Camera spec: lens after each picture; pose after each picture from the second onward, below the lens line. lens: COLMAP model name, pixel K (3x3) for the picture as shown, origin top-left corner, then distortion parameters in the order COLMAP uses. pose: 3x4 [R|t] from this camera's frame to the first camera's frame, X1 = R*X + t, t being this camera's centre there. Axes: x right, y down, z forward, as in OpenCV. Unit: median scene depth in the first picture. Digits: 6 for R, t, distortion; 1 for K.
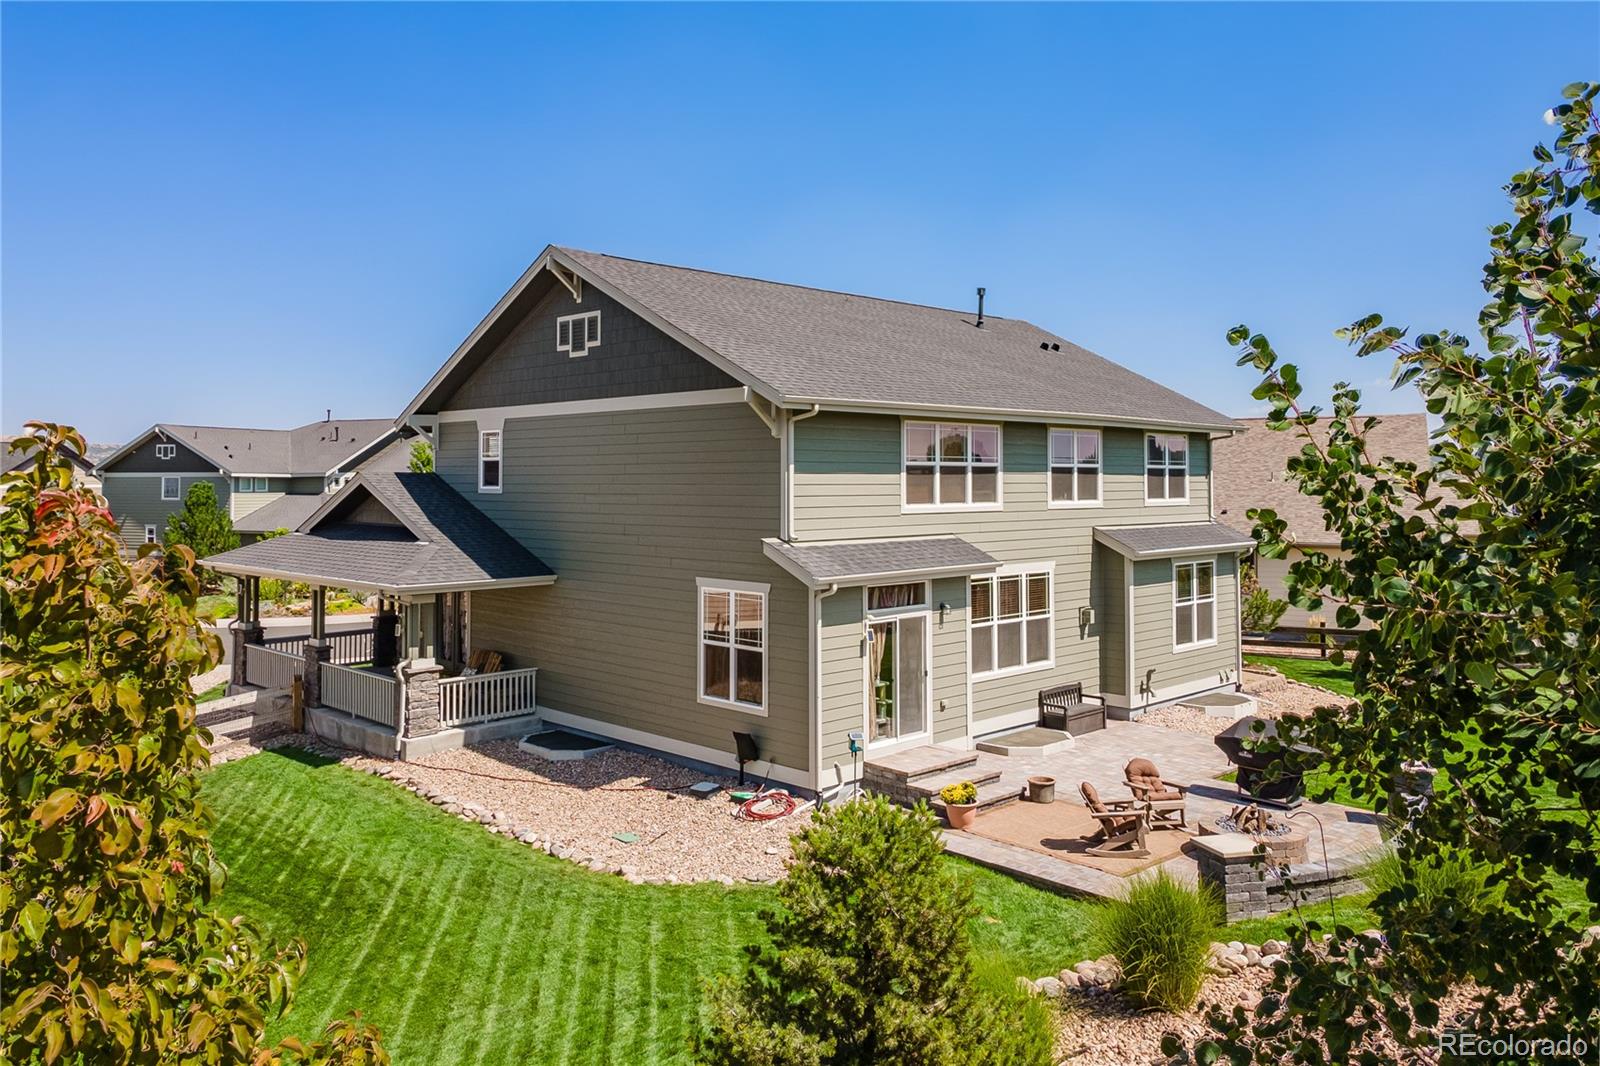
lens RADIAL K [[1184.6, 0, 809.8], [0, 1184.6, 454.8], [0, 0, 1]] dist [0.030782, 0.023759]
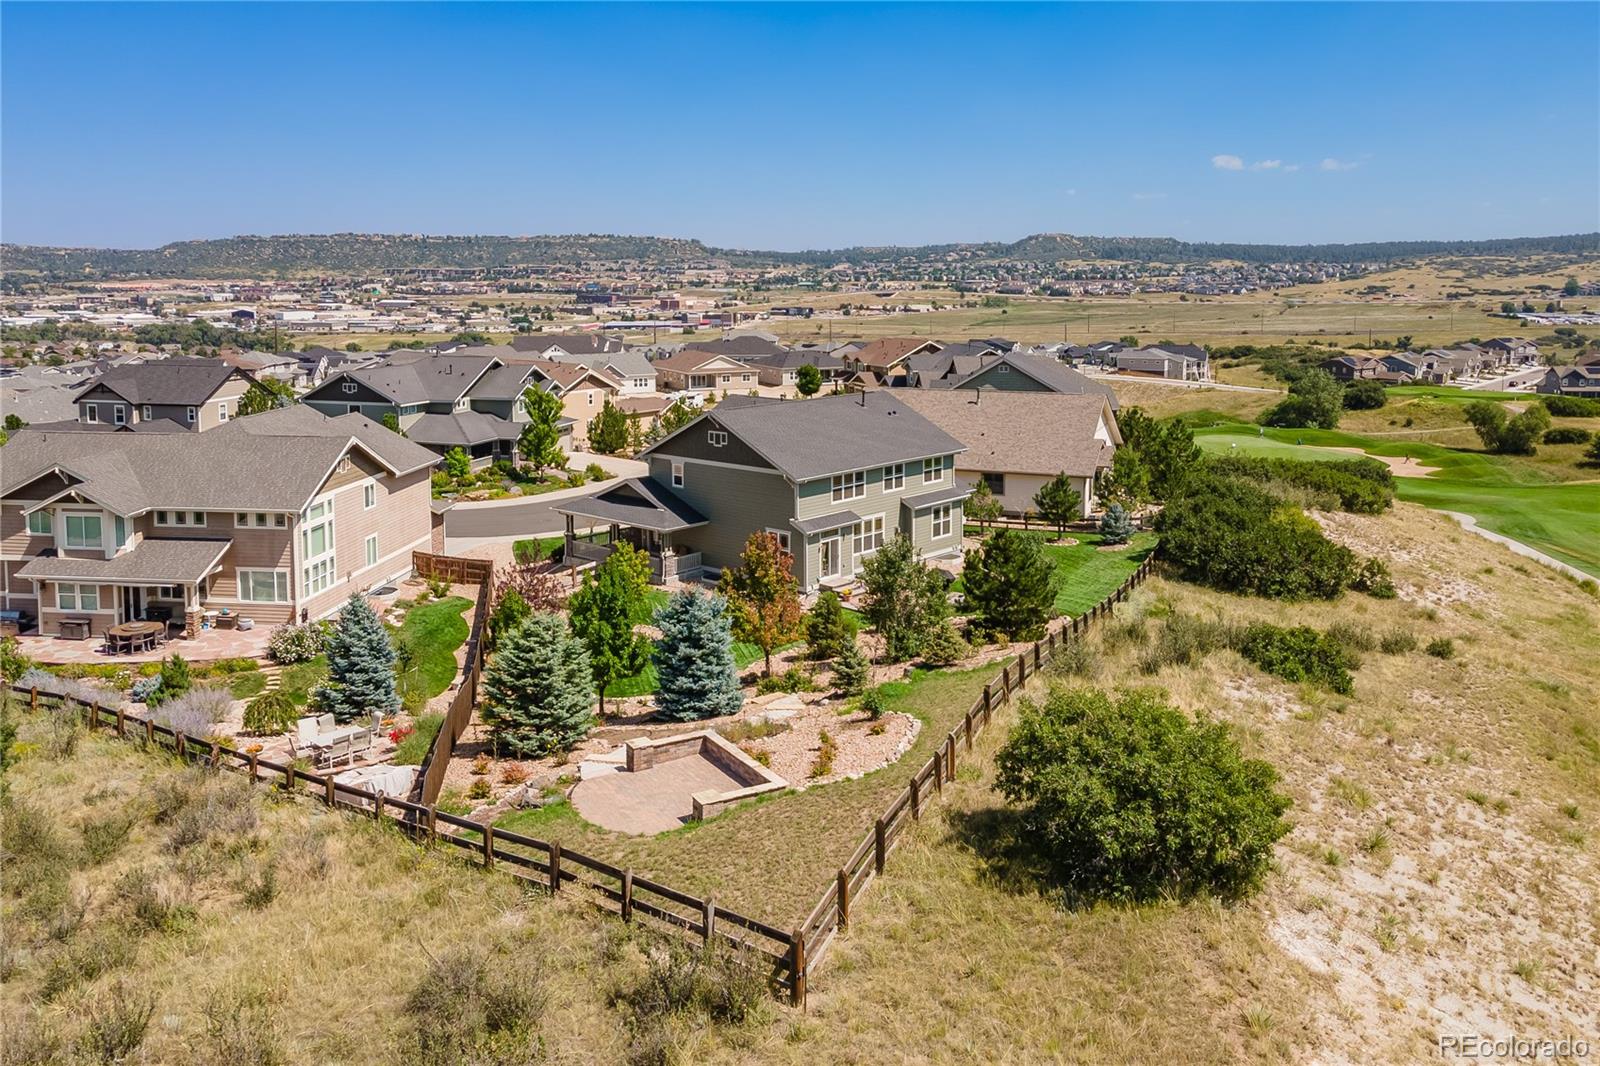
lens RADIAL K [[1209.8, 0, 801.6], [0, 1209.8, 475.0], [0, 0, 1]] dist [0.033963, 0.013980]
pose [[0.997840, -0.010747, 0.064808, -0.174763], [-0.000866, 0.984292, 0.176548, -0.503310], [-0.065688, -0.176223, 0.982156, -1.784182]]
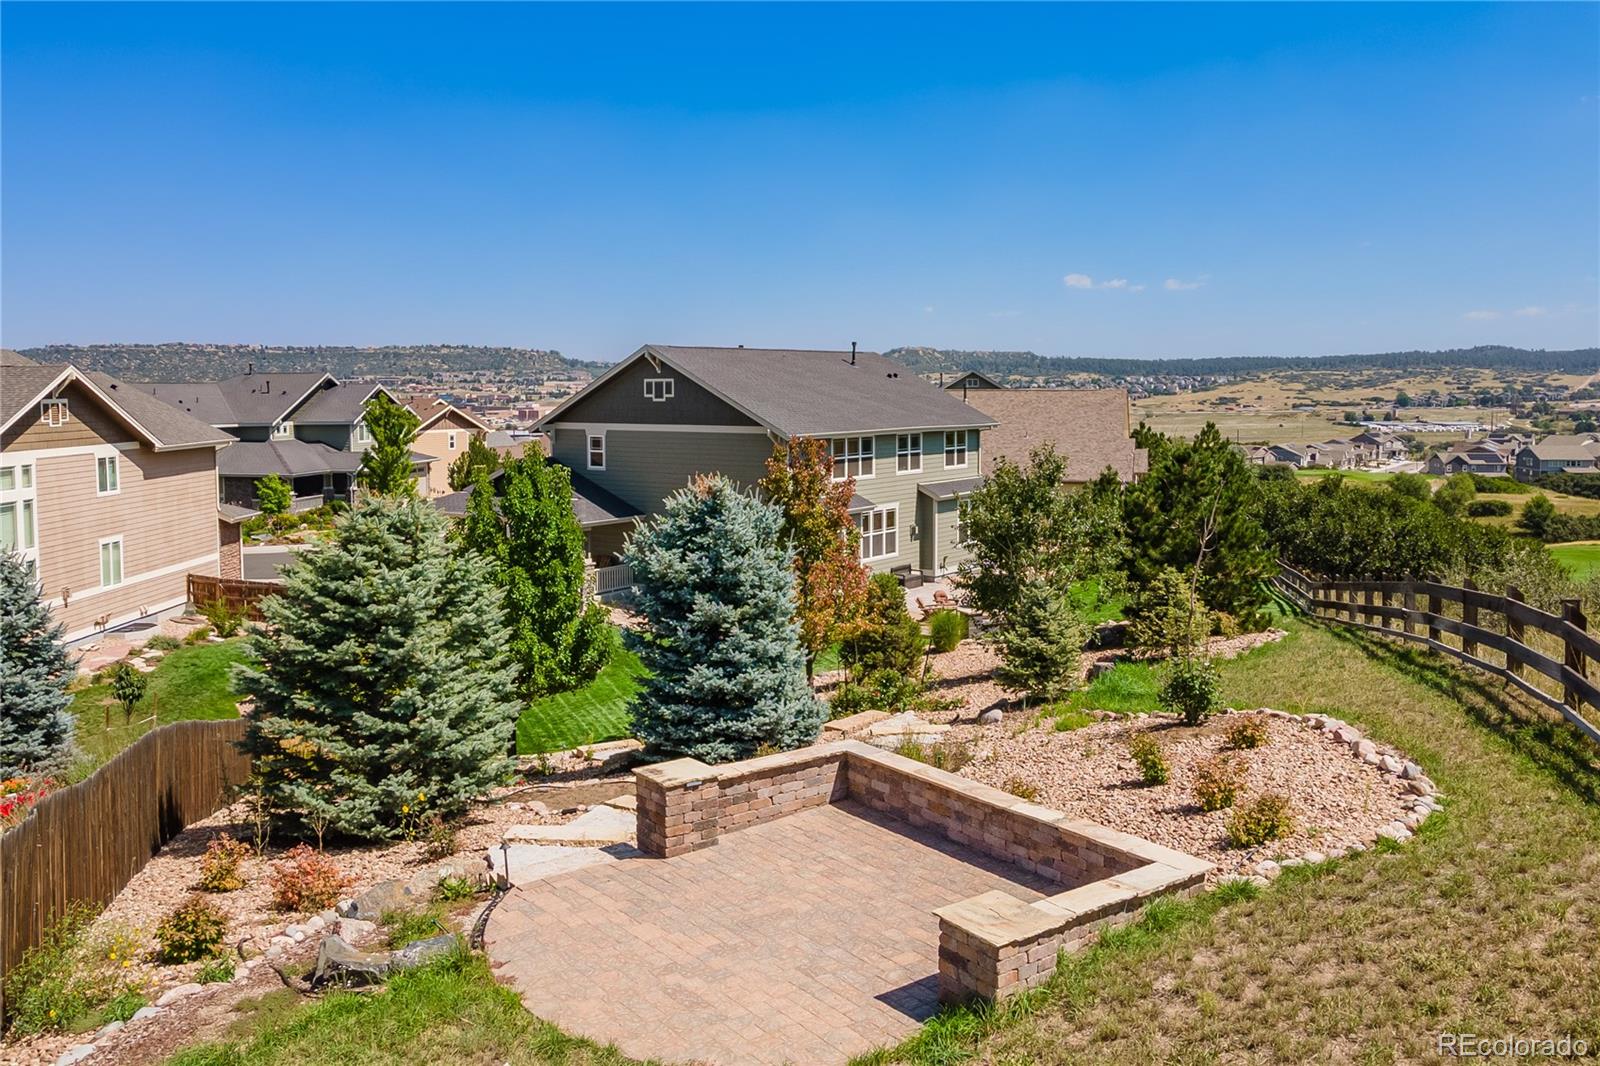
lens RADIAL K [[1256.8, 0, 801.0], [0, 1256.8, 534.1], [0, 0, 1]] dist [0.030695, 0.015388]
pose [[0.985636, -0.022570, 0.167369, -0.298414], [-0.000440, 0.990683, 0.136186, -0.139630], [-0.168883, -0.134304, 0.976443, -0.992457]]
